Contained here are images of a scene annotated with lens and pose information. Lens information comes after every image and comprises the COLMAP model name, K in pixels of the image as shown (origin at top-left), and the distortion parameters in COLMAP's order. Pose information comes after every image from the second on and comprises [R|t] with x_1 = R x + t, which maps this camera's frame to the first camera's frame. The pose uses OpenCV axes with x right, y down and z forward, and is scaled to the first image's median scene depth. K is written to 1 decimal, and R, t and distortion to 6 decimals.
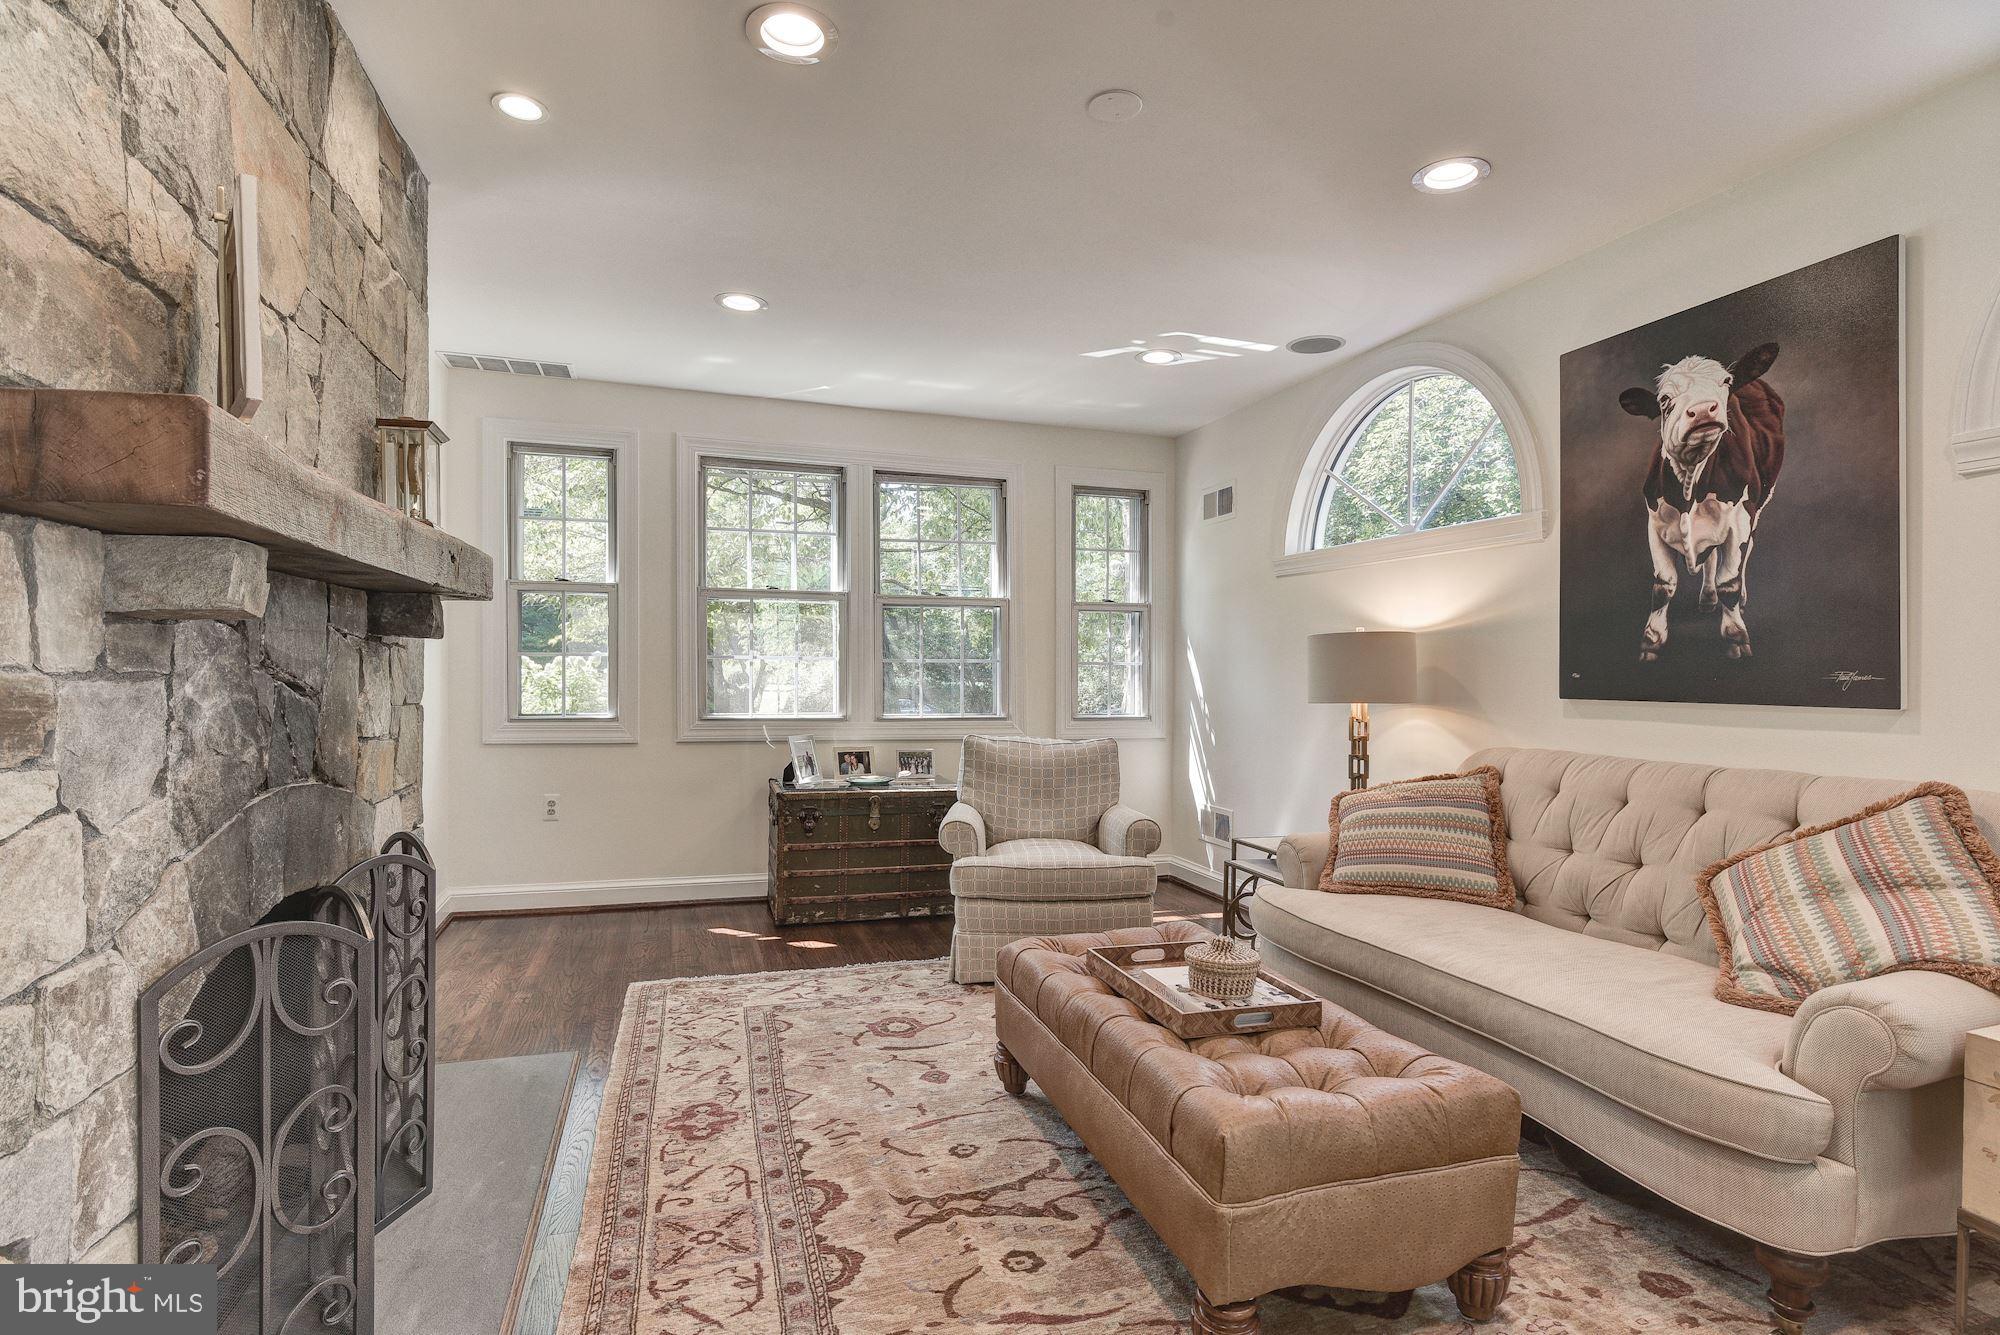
lens RADIAL K [[984.2, 0, 1003.9], [0, 984.2, 670.9], [0, 0, 1]] dist [-0.004253, -0.001247]
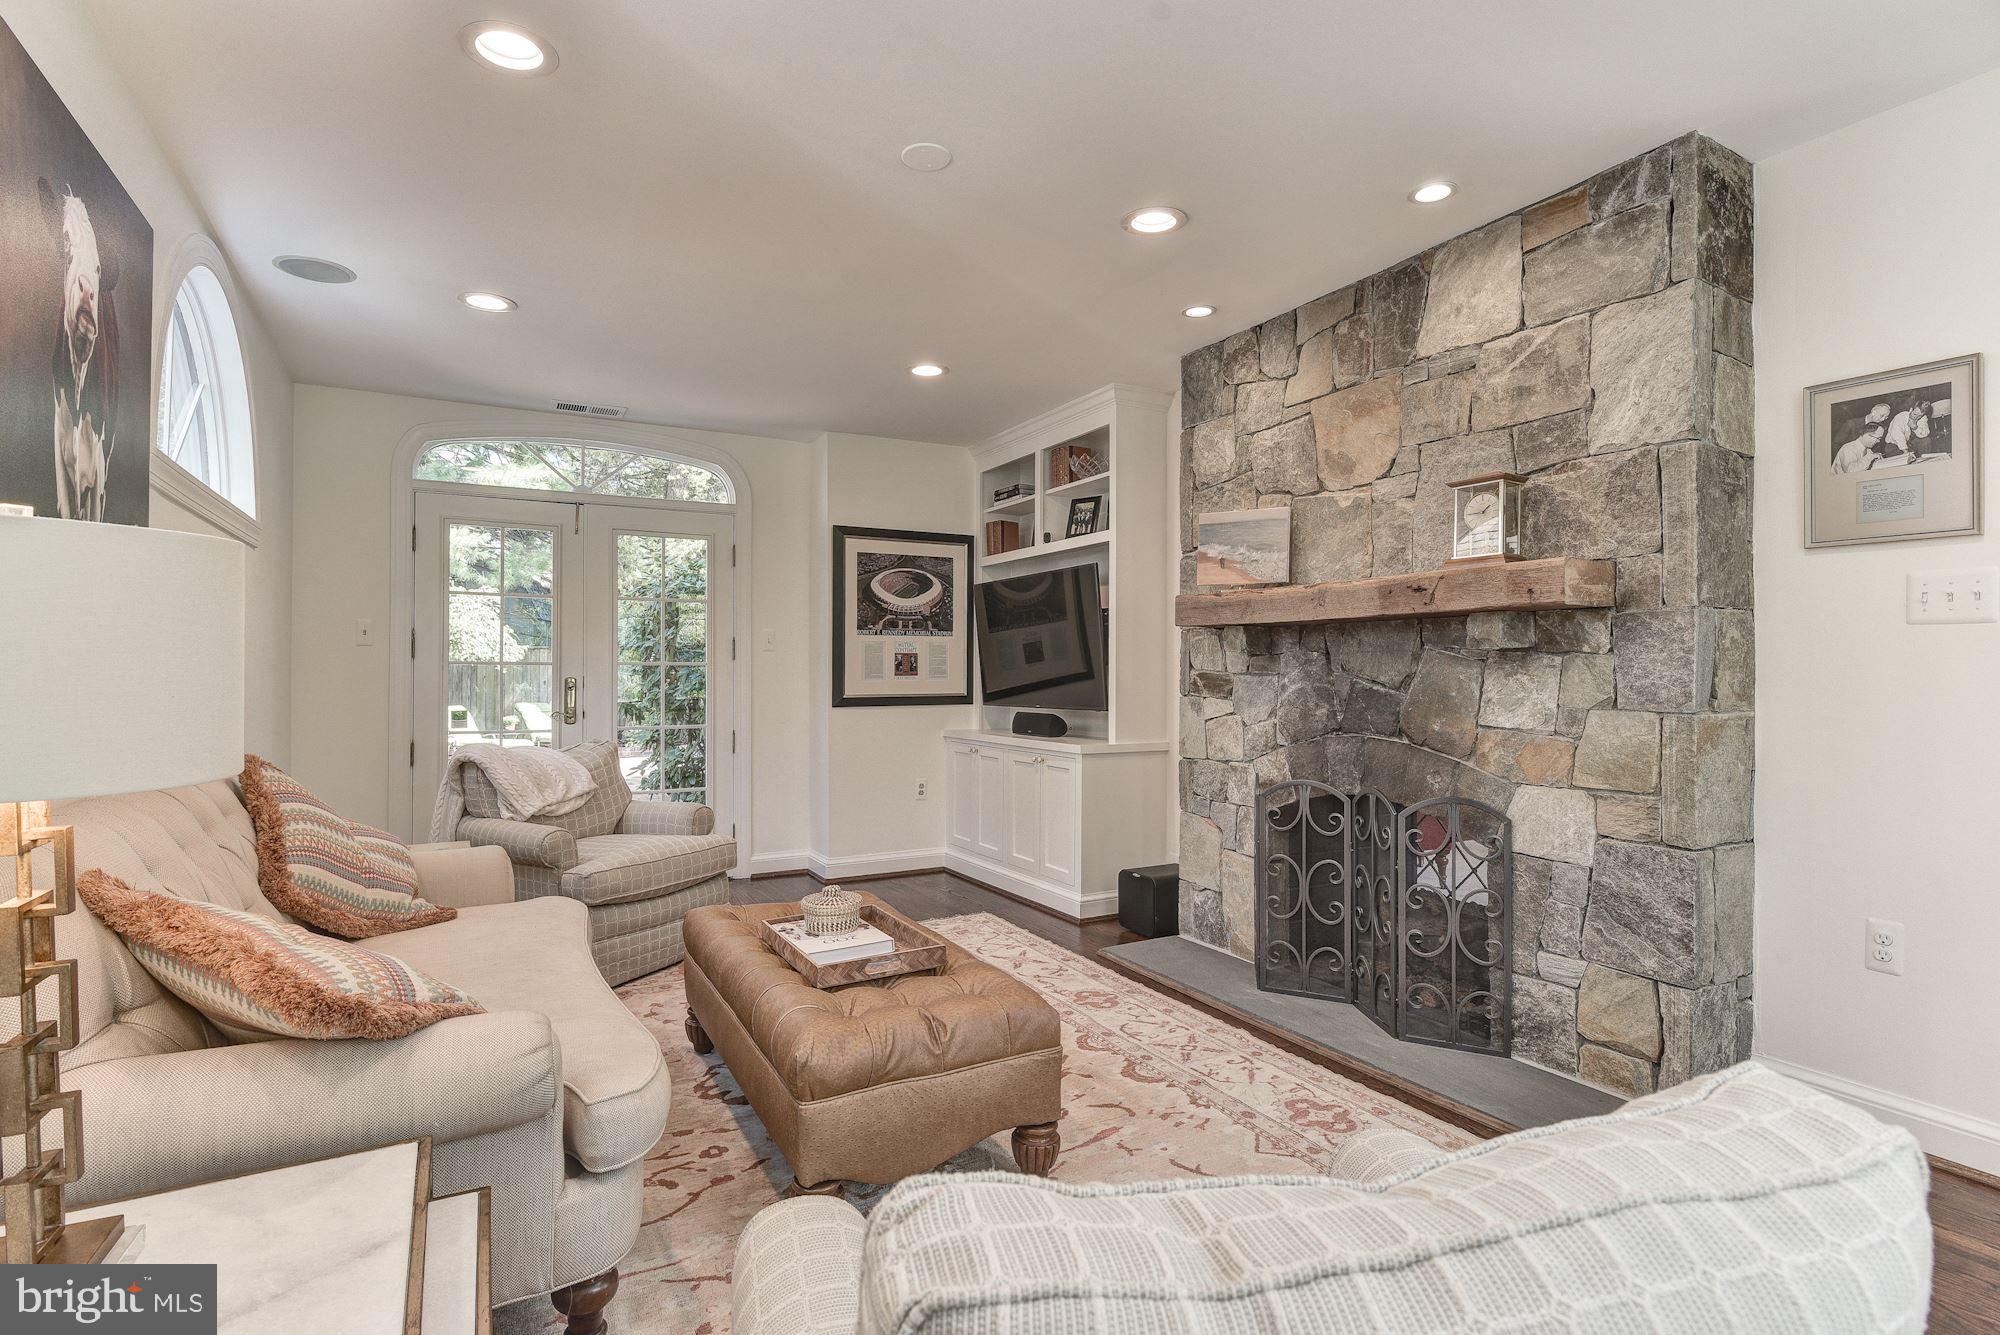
lens RADIAL K [[976.2, 0, 994.7], [0, 976.2, 668.6], [0, 0, 1]] dist [-0.002154, -0.000447]
pose [[-0.983987, -0.010001, -0.177961, 0.197379], [-0.010214, 0.999948, 0.000282, -0.002055], [0.177949, 0.002095, -0.984037, 1.821472]]
